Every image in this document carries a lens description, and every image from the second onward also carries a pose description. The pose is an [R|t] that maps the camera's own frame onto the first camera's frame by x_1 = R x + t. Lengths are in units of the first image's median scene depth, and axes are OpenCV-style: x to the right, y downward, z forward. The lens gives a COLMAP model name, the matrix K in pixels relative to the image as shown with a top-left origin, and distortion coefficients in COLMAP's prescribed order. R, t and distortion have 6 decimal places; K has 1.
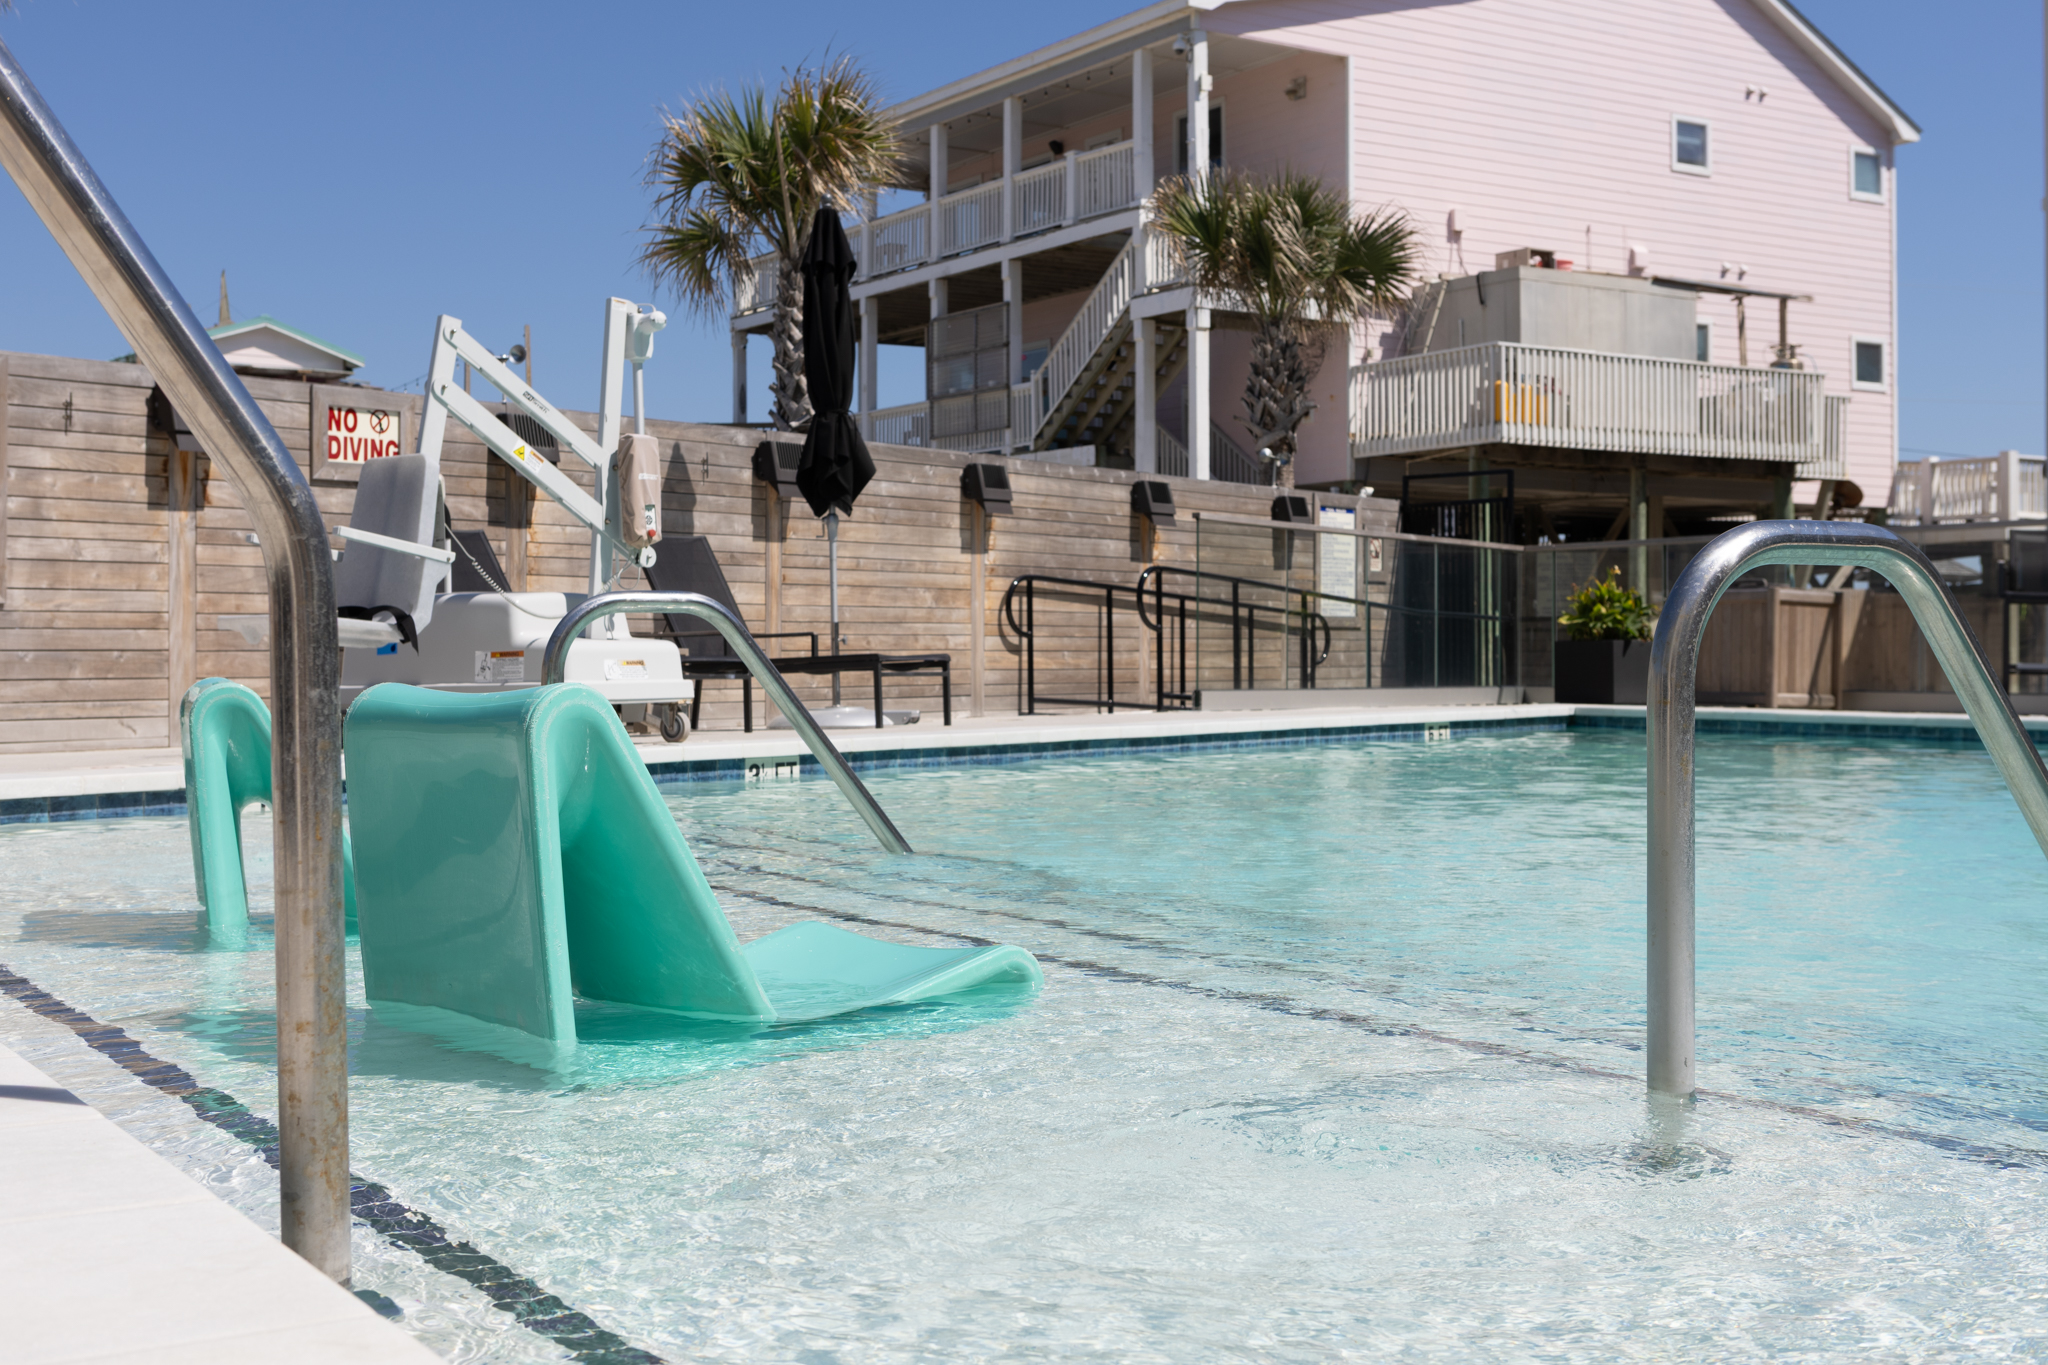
lens RADIAL K [[2385.4, 0, 1020.2], [0, 2385.4, 646.4], [0, 0, 1]] dist [-0.046856, -0.002382]
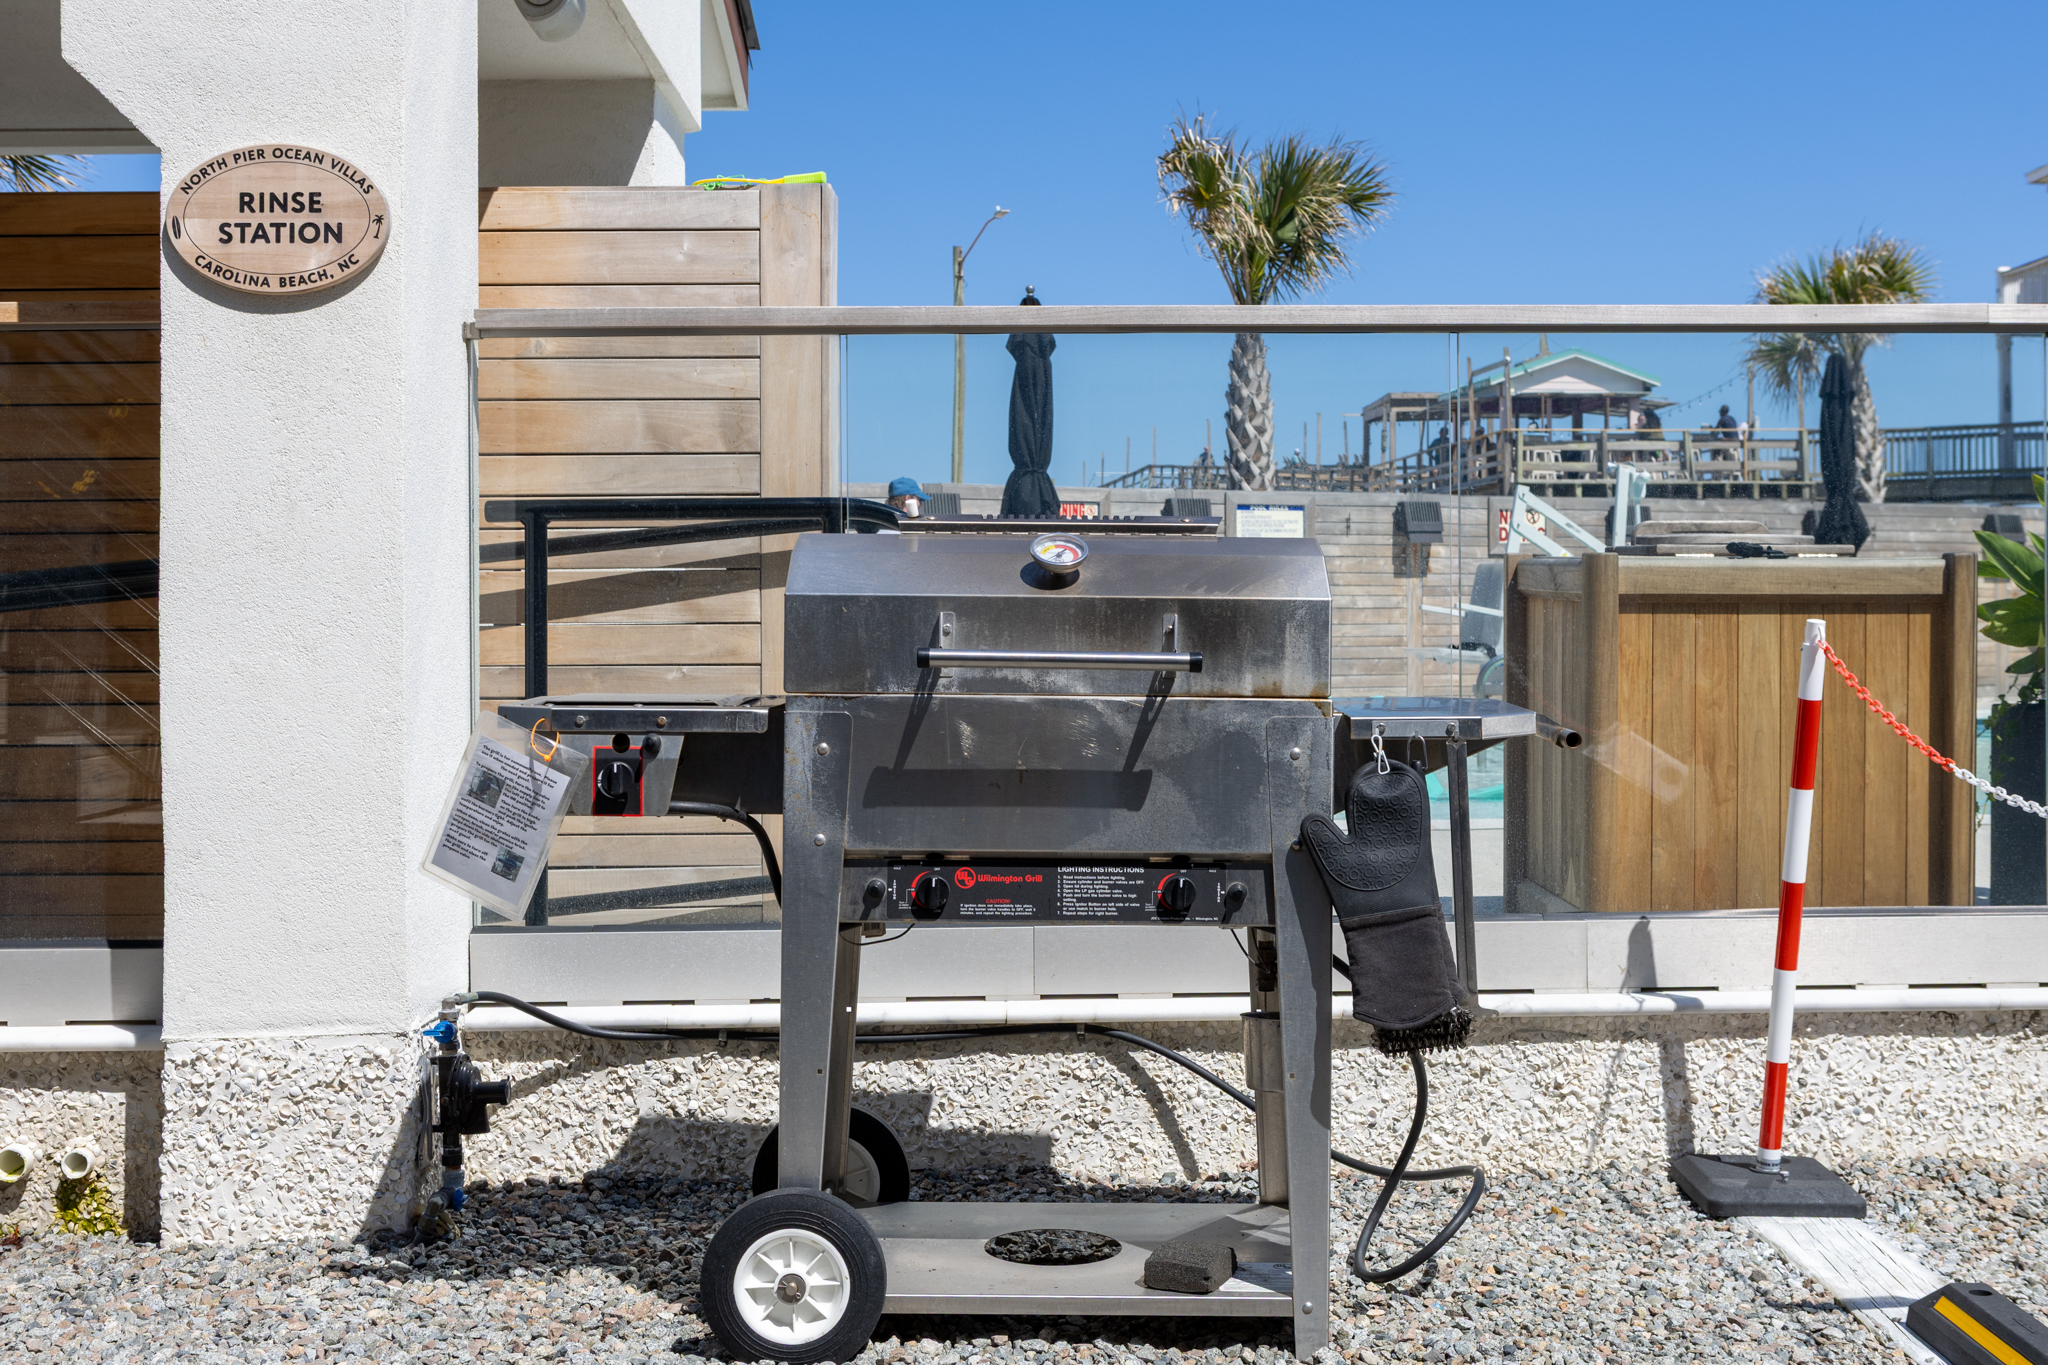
lens RADIAL K [[2573.4, 0, 1024.0], [0, 2573.4, 682.5], [0, 0, 1]] dist [-0.103577, -0.001353]
pose [[0.851631, 0.006408, -0.524103, 0.152849], [0.006828, 0.999705, 0.023317, -0.010673], [0.524097, -0.023436, 0.851336, -0.292757]]
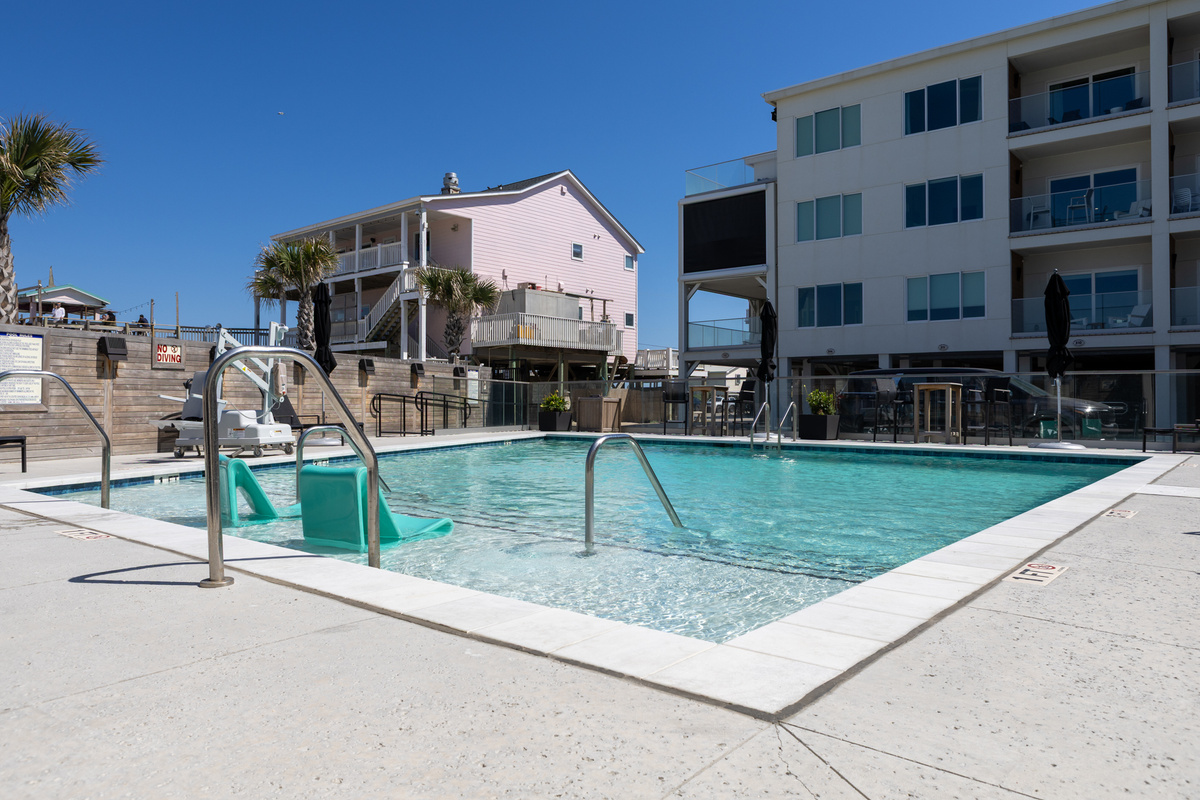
lens RADIAL K [[807.9, 0, 606.1], [0, 807.9, 395.8], [0, 0, 1]] dist [-0.059582, 0.042281]
pose [[0.950925, 0.003416, 0.309402, -0.024307], [-0.002067, 0.999987, -0.004688, -0.013015], [-0.309414, 0.003819, 0.950920, -0.071317]]
